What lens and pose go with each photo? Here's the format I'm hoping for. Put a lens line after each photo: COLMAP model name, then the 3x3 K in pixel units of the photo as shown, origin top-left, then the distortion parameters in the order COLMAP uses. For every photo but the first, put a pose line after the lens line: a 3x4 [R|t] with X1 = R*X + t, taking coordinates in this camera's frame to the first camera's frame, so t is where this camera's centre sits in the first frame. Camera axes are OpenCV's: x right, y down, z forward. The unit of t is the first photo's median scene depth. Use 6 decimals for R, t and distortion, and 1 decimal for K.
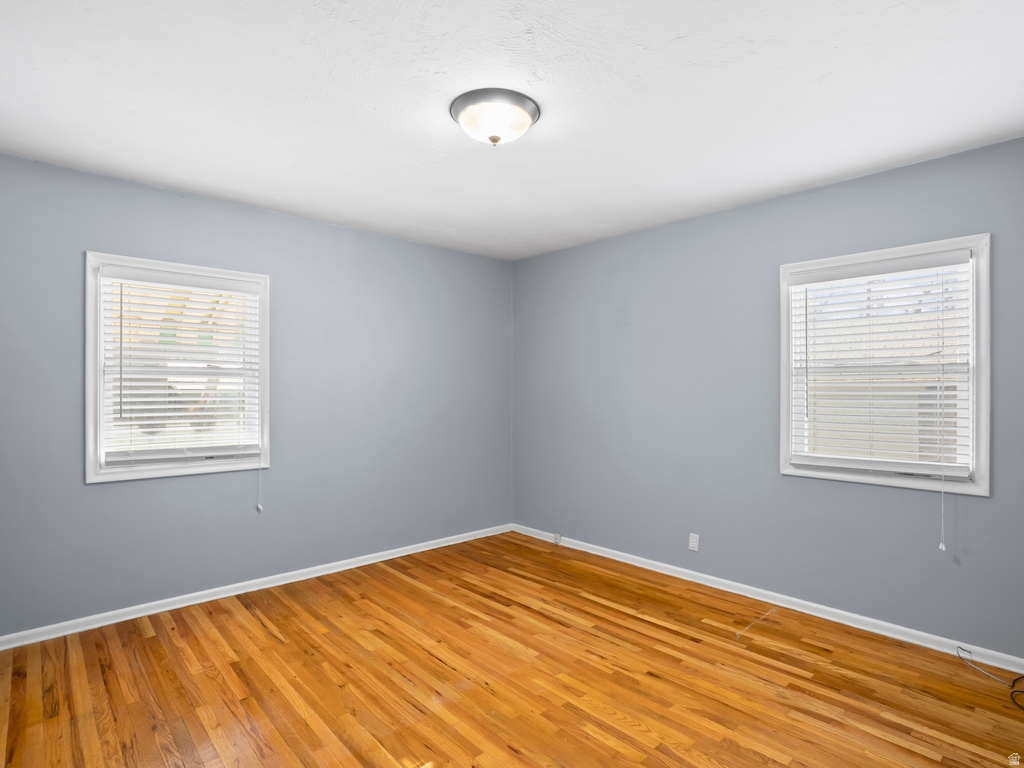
lens RADIAL K [[550.7, 0, 517.9], [0, 550.7, 384.1], [0, 0, 1]] dist [-0.062369, 0.025894]
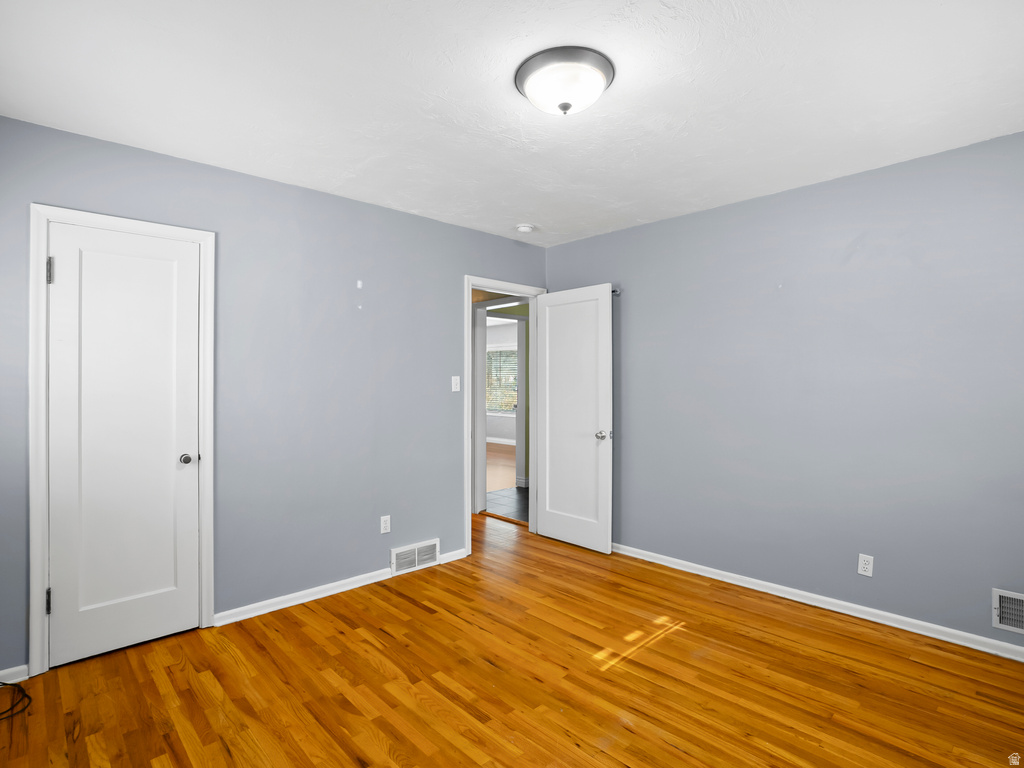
lens RADIAL K [[550.7, 0, 517.9], [0, 550.7, 384.1], [0, 0, 1]] dist [-0.062369, 0.025894]
pose [[-0.999941, 0.003279, -0.010321, 0.042108], [0.003259, 0.999993, 0.001991, 0.009254], [0.010327, 0.001957, -0.999945, 1.945473]]
